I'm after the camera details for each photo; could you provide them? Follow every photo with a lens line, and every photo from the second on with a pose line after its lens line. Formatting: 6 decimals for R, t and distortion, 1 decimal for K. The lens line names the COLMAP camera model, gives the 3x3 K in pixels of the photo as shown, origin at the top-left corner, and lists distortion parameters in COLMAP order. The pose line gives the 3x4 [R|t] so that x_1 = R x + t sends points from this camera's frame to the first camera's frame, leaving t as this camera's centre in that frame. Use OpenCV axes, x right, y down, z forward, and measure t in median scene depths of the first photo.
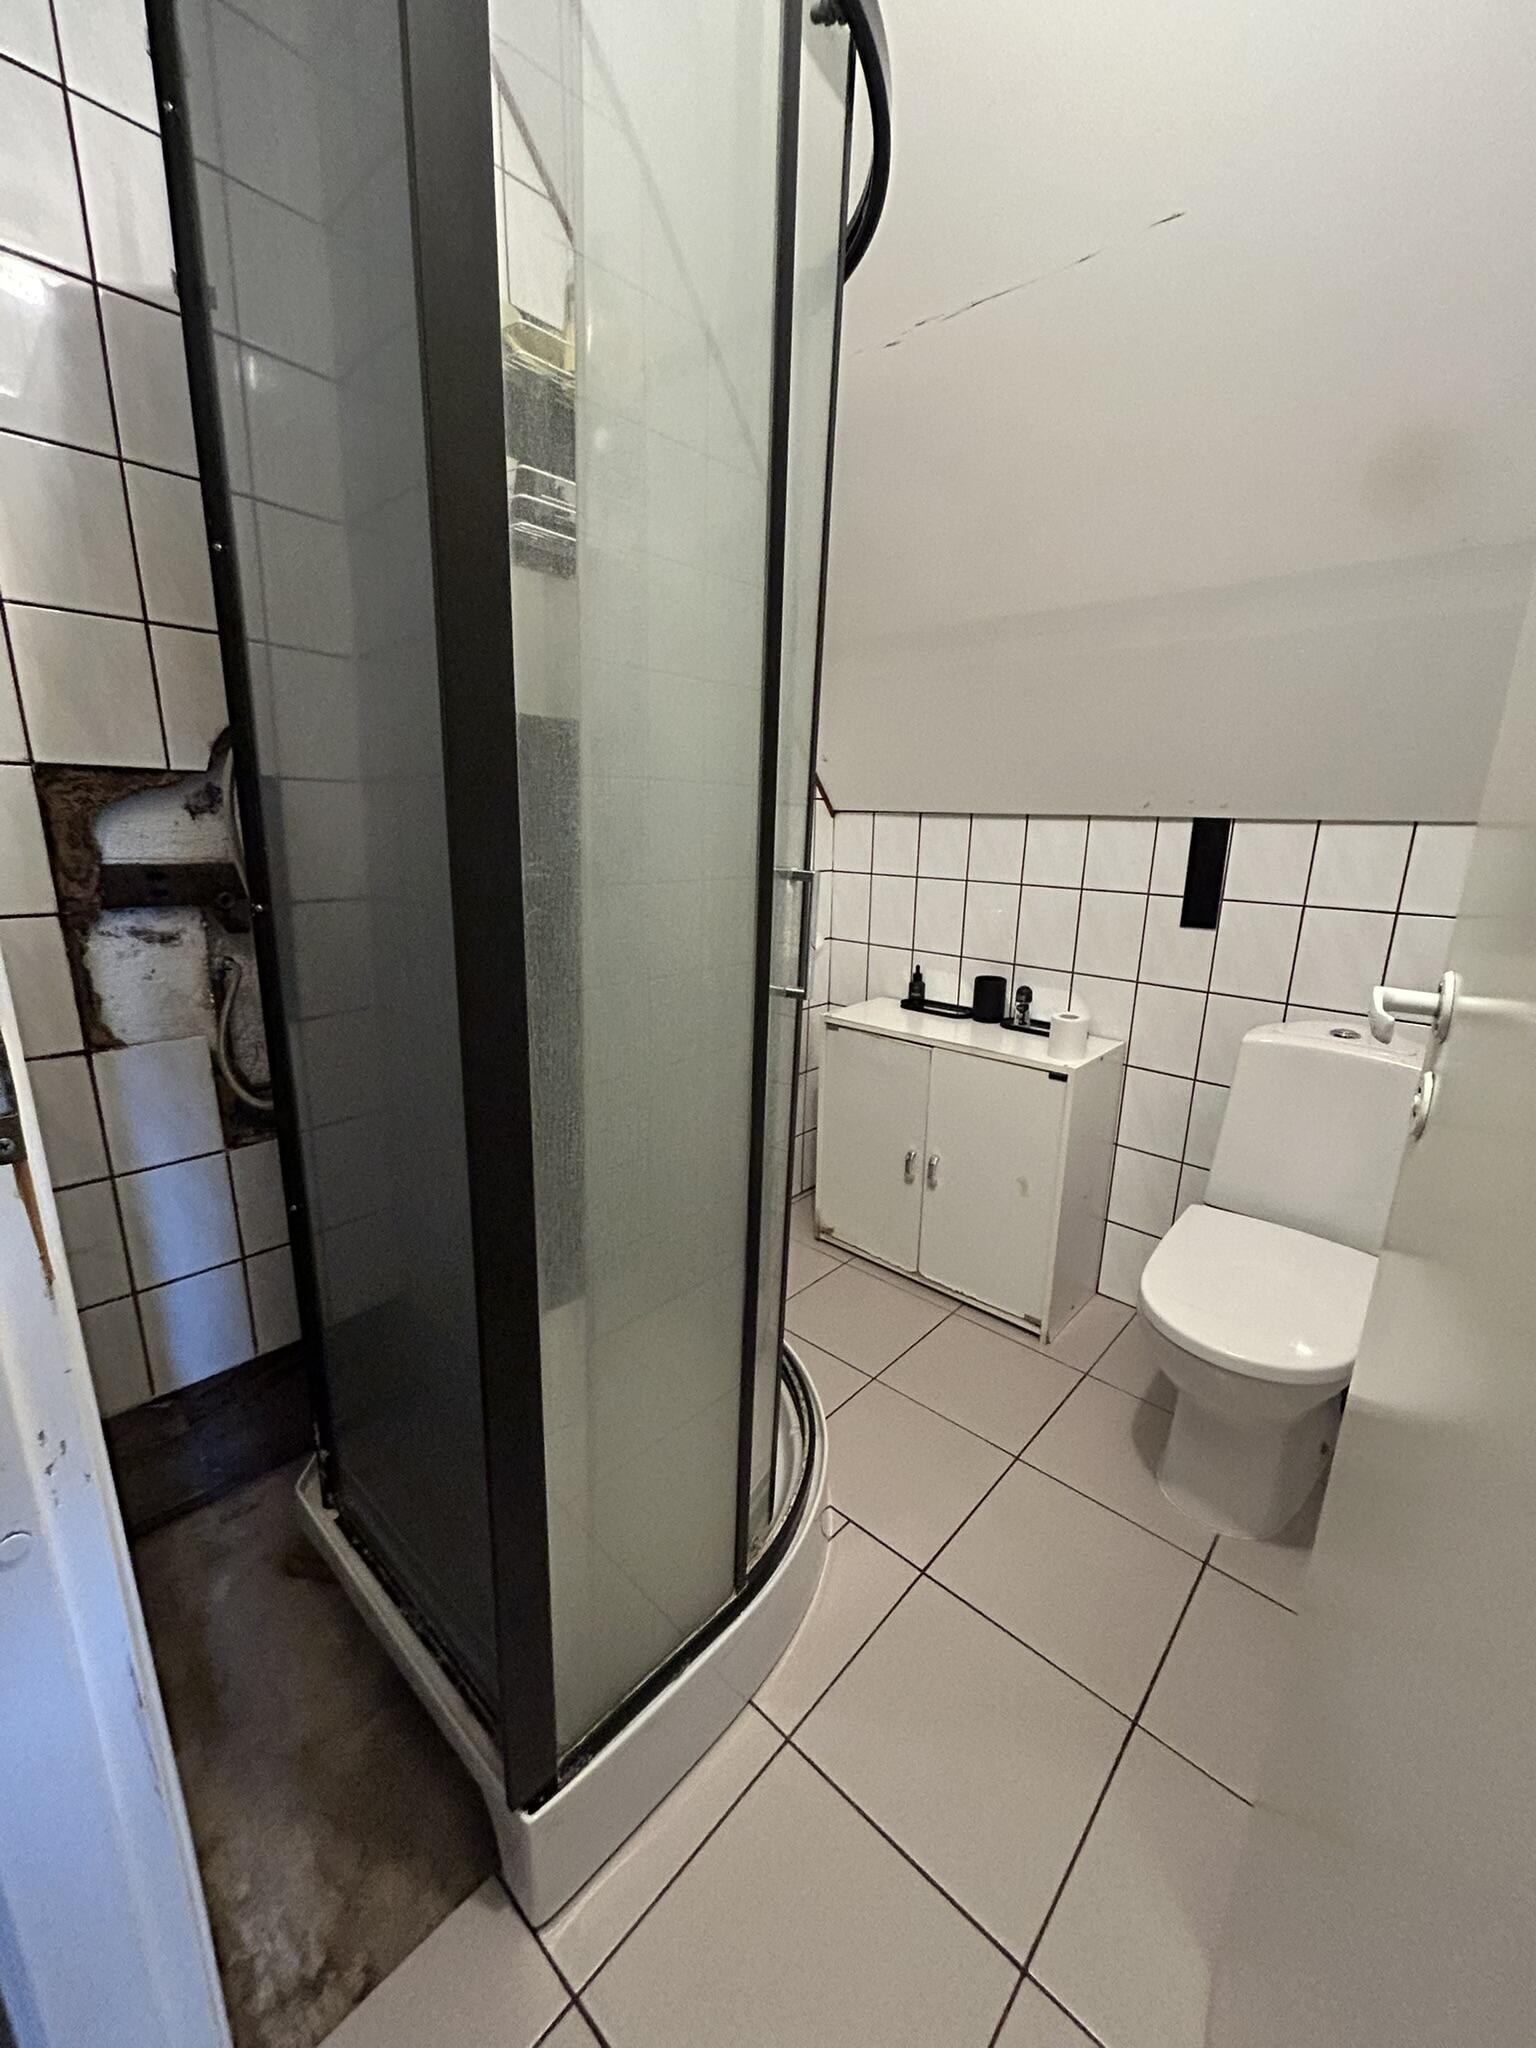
lens RADIAL K [[830.6, 0, 758.5], [0, 830.6, 1027.0], [0, 0, 1]] dist [-0.002807, 0.000997]
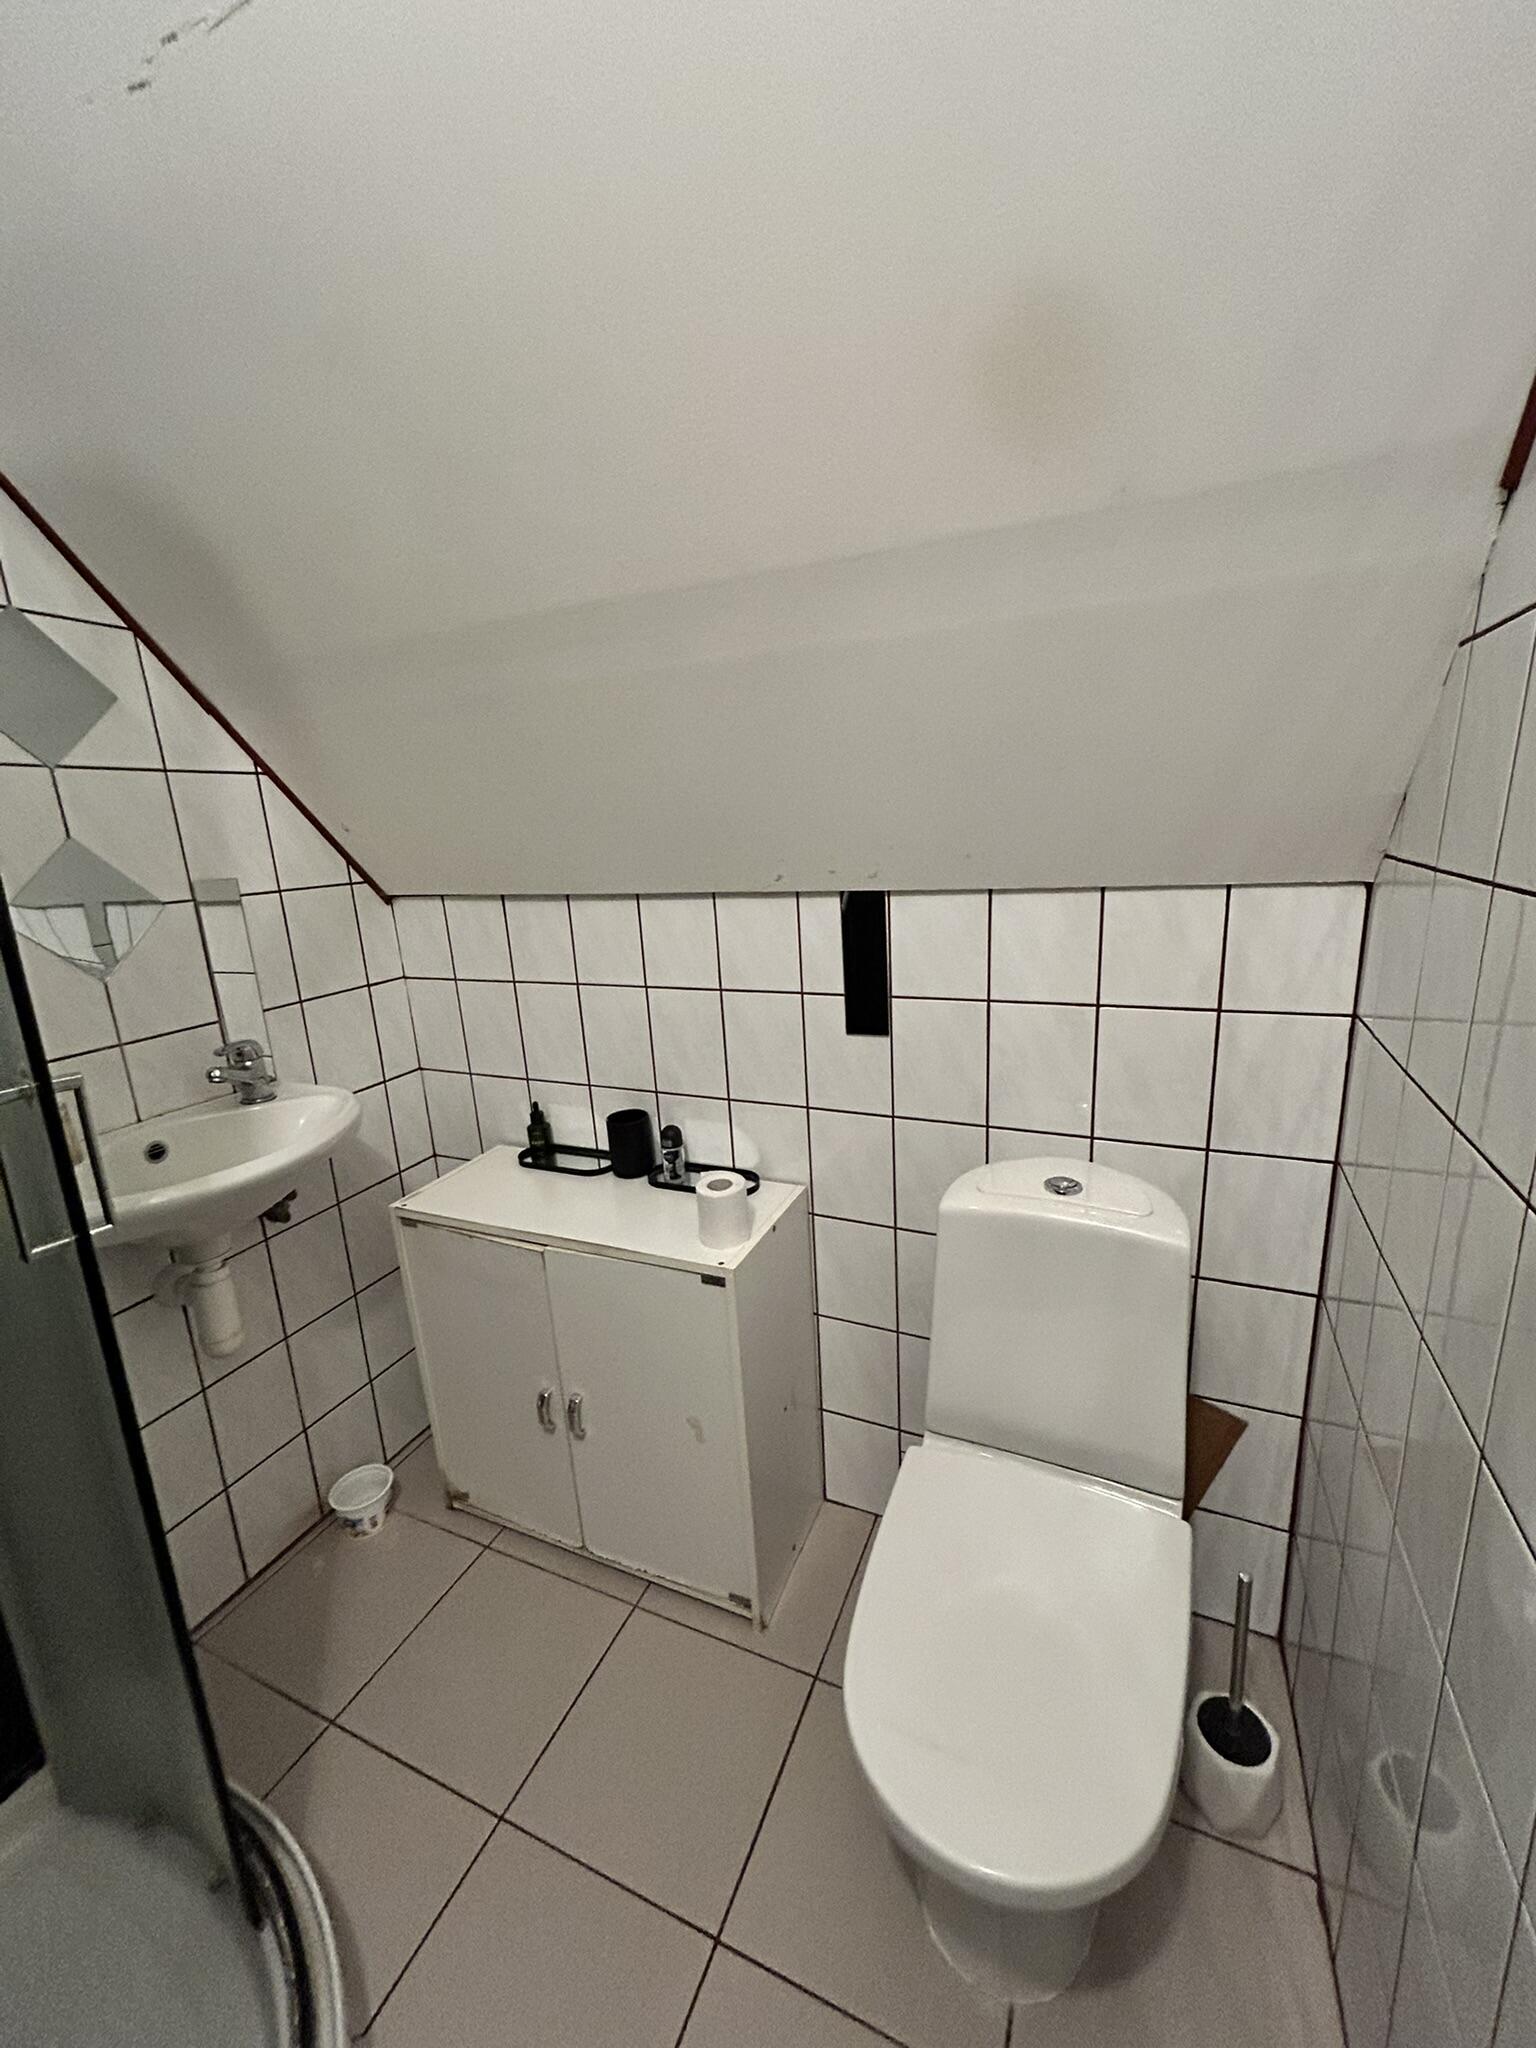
lens RADIAL K [[830.6, 0, 761.1], [0, 830.6, 1031.2], [0, 0, 1]] dist [-0.002807, 0.000997]
pose [[0.946954, -0.139908, 0.289317, 0.215028], [0.143864, 0.989568, 0.007657, -0.135927], [-0.287370, 0.034372, 0.957203, 0.304492]]
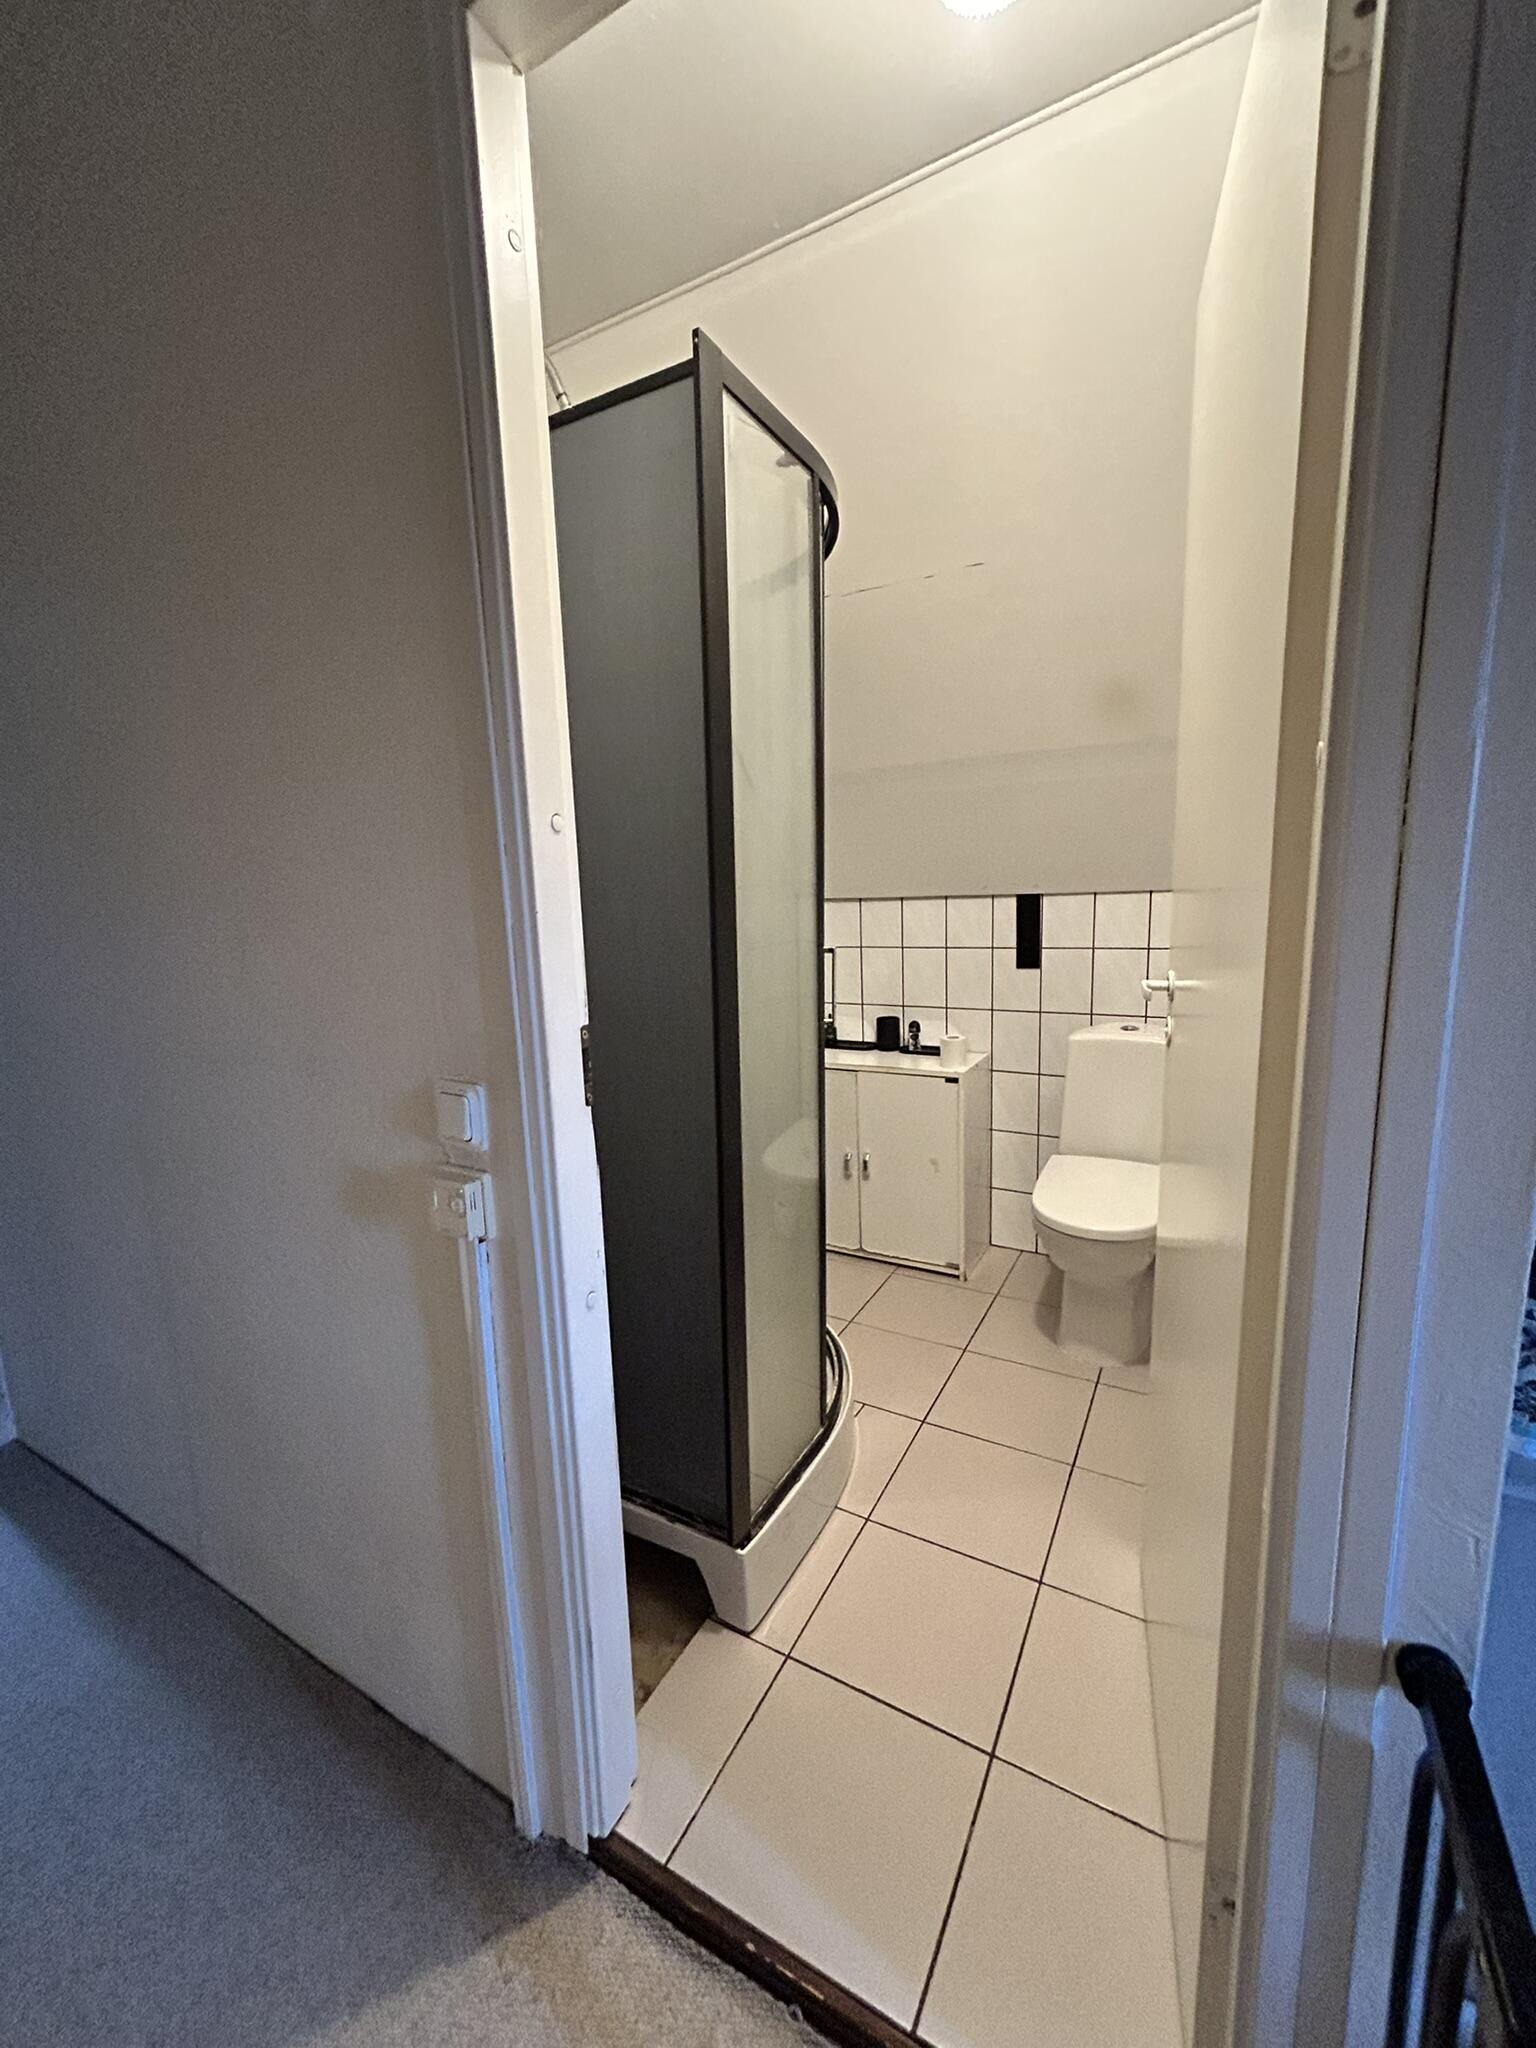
lens RADIAL K [[830.6, 0, 753.0], [0, 830.6, 1028.8], [0, 0, 1]] dist [-0.002807, 0.000997]
pose [[0.976033, -0.088183, 0.198954, -0.224871], [0.105222, 0.991483, -0.076746, 0.043138], [-0.190492, 0.095841, 0.976999, -0.296320]]
